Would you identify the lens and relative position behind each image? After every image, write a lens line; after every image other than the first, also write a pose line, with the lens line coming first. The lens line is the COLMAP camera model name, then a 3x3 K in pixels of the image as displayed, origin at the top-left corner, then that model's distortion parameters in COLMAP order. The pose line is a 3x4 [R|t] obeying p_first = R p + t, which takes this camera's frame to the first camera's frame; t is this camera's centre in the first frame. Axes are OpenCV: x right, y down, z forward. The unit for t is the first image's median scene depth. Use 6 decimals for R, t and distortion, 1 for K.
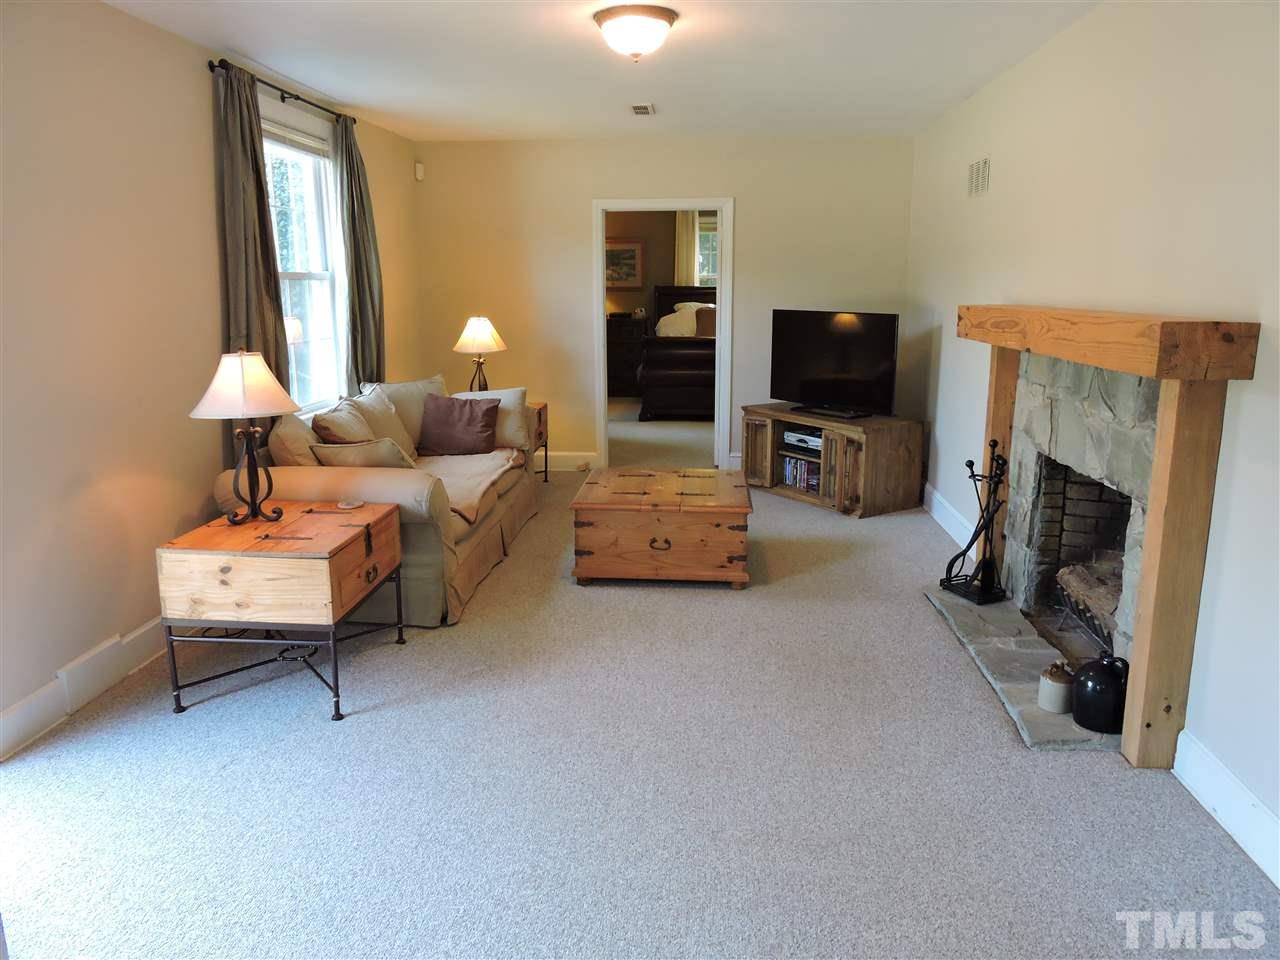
lens RADIAL K [[901.1, 0, 640.0], [0, 901.1, 480.0], [0, 0, 1]] dist [-0.001000, -0.000558]
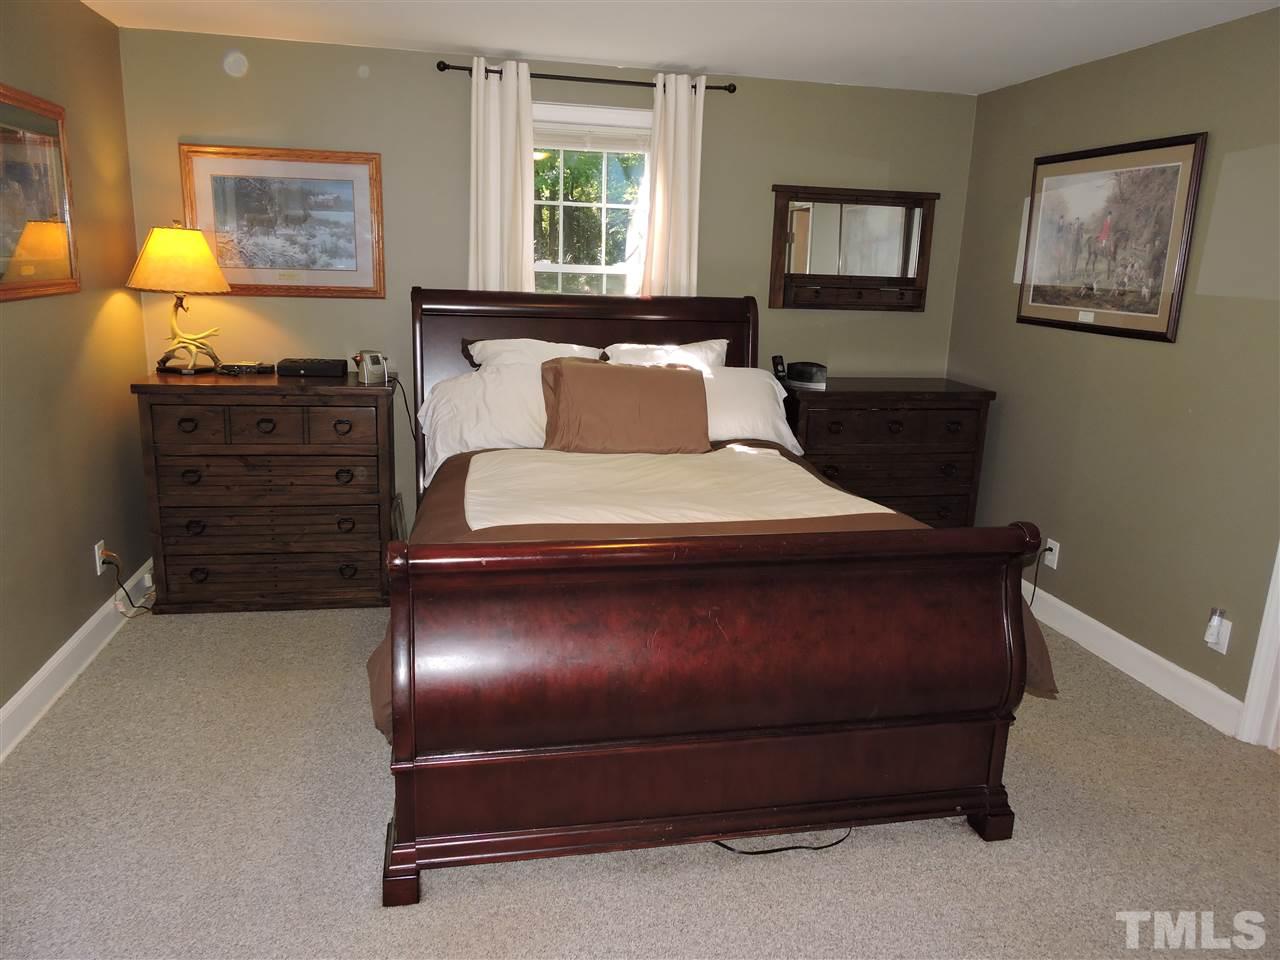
lens RADIAL K [[901.1, 0, 640.0], [0, 901.1, 480.0], [0, 0, 1]] dist [-0.001000, -0.000558]
pose [[0.959088, -0.023083, 0.282167, -0.000087], [0.023843, 0.999715, 0.000741, -0.139244], [-0.282104, 0.006017, 0.959365, 0.639134]]
